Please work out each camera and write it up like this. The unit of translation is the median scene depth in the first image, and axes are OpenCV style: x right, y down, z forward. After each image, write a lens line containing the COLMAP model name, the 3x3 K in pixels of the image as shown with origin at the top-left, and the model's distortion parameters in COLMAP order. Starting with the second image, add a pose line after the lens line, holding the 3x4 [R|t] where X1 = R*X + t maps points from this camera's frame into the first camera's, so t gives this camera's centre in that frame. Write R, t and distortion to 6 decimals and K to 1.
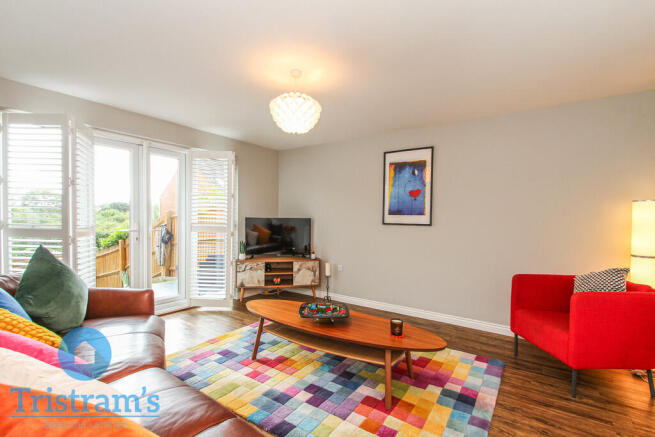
lens RADIAL K [[301.2, 0, 327.2], [0, 301.2, 229.6], [0, 0, 1]] dist [0.000261, -0.000014]
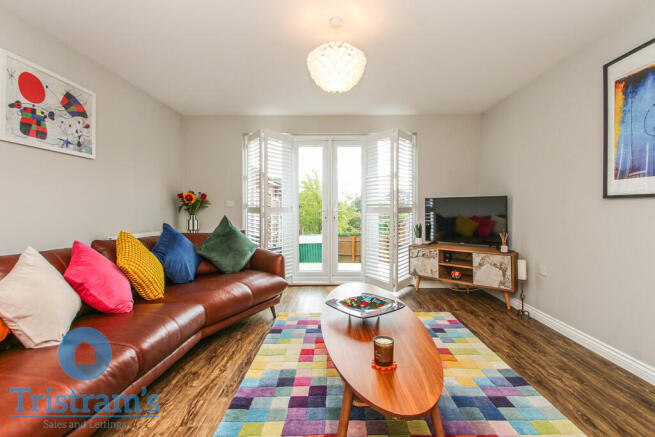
lens RADIAL K [[305.7, 0, 329.8], [0, 305.7, 211.8], [0, 0, 1]] dist [0.001191, -0.000022]
pose [[0.571898, -0.004986, -0.820310, 0.321132], [-0.018948, 0.999634, -0.019286, 0.024424], [0.820106, 0.026573, 0.571594, 0.256374]]
